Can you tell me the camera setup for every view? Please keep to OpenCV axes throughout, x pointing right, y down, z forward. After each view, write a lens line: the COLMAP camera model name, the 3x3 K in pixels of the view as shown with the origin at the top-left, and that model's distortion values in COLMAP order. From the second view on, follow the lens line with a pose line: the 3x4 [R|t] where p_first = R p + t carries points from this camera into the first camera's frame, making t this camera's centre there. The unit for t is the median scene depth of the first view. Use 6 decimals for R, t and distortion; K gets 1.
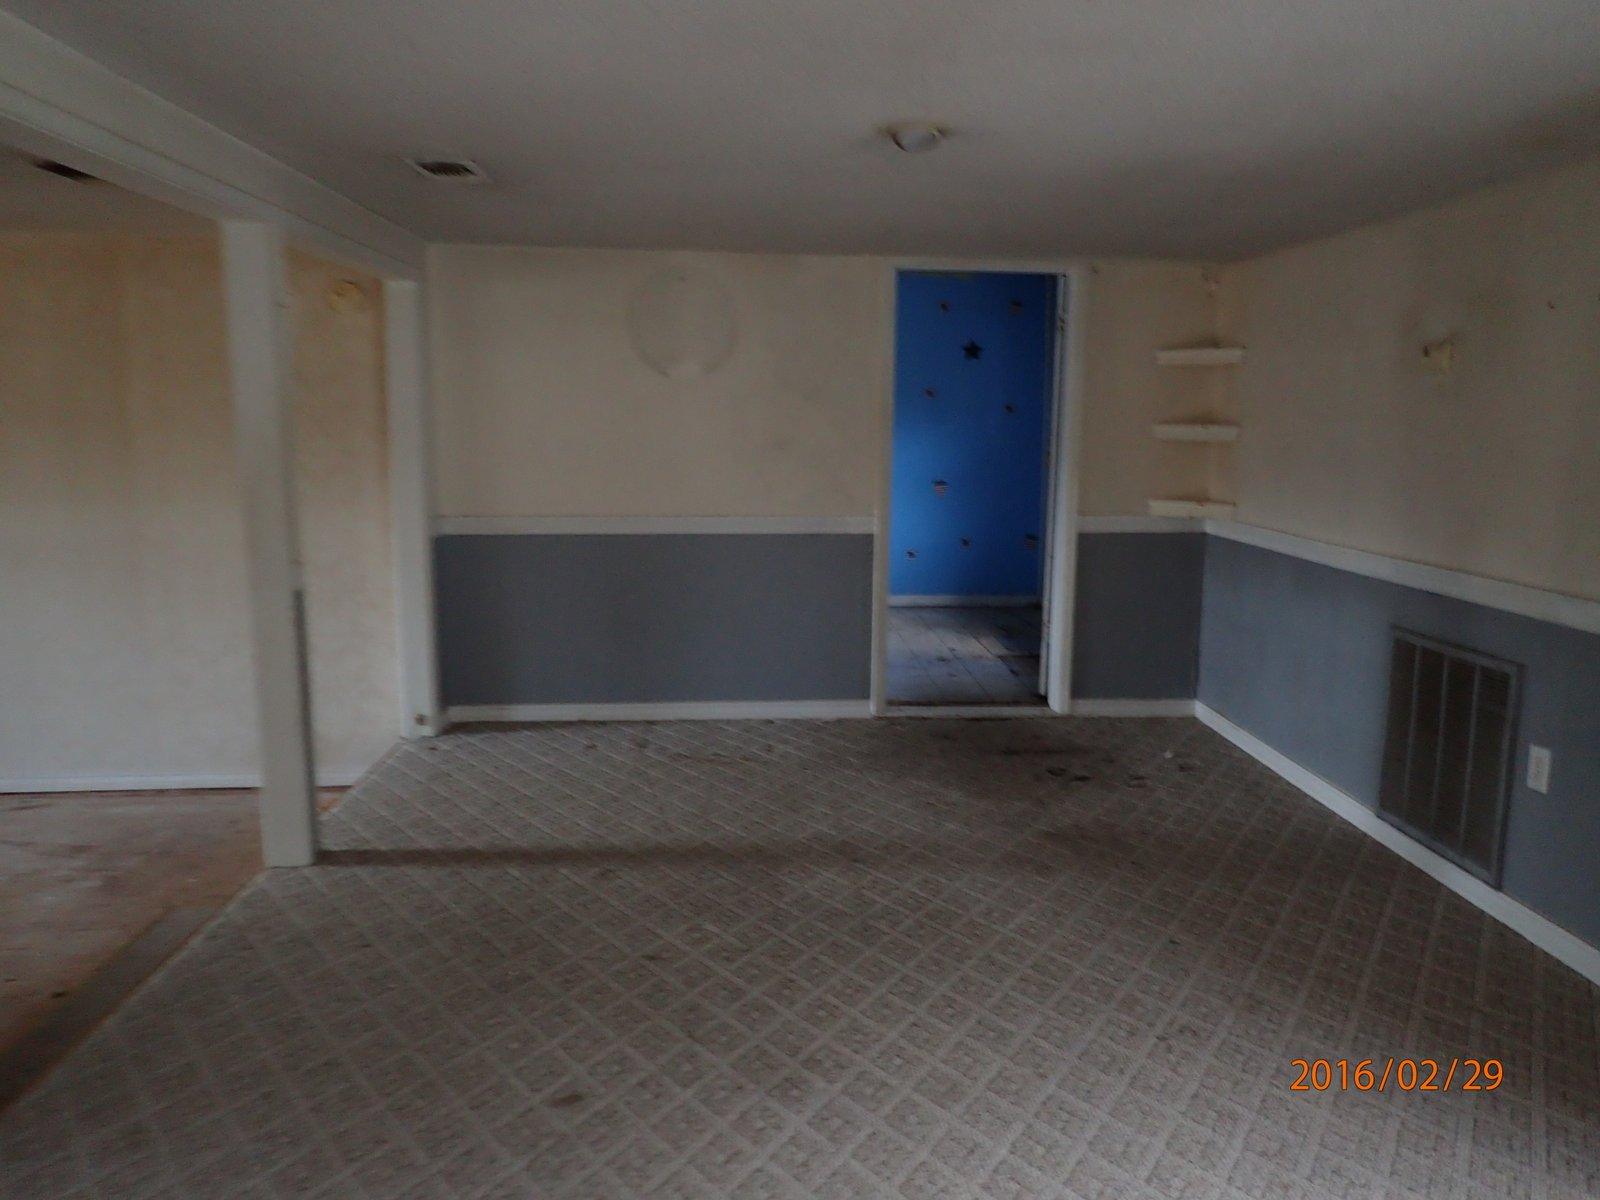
lens RADIAL K [[1196.9, 0, 800.0], [0, 1196.9, 600.0], [0, 0, 1]] dist [0.007506, 0.000624]
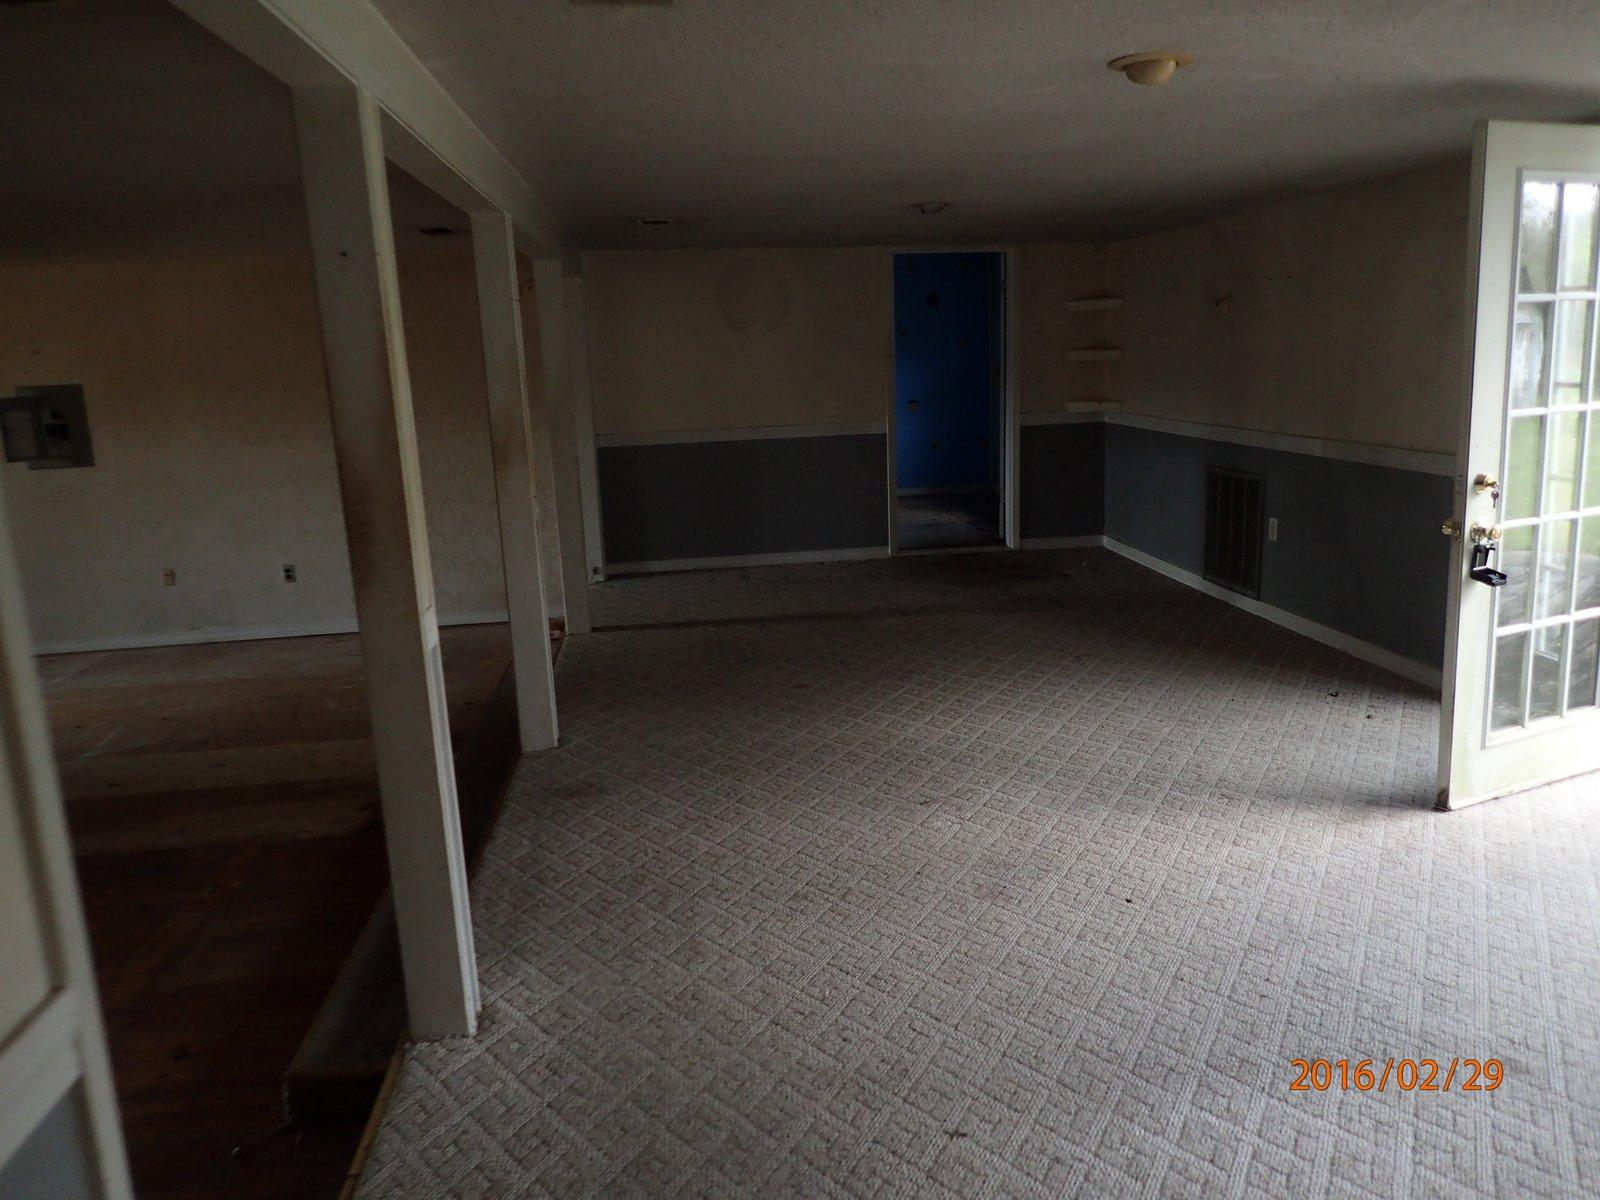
lens RADIAL K [[1196.9, 0, 800.0], [0, 1196.9, 600.0], [0, 0, 1]] dist [0.007506, 0.000624]
pose [[0.997325, -0.055226, 0.047886, -0.131629], [0.052682, 0.997211, 0.052859, 0.069154], [-0.050672, -0.050195, 0.997453, -0.509075]]
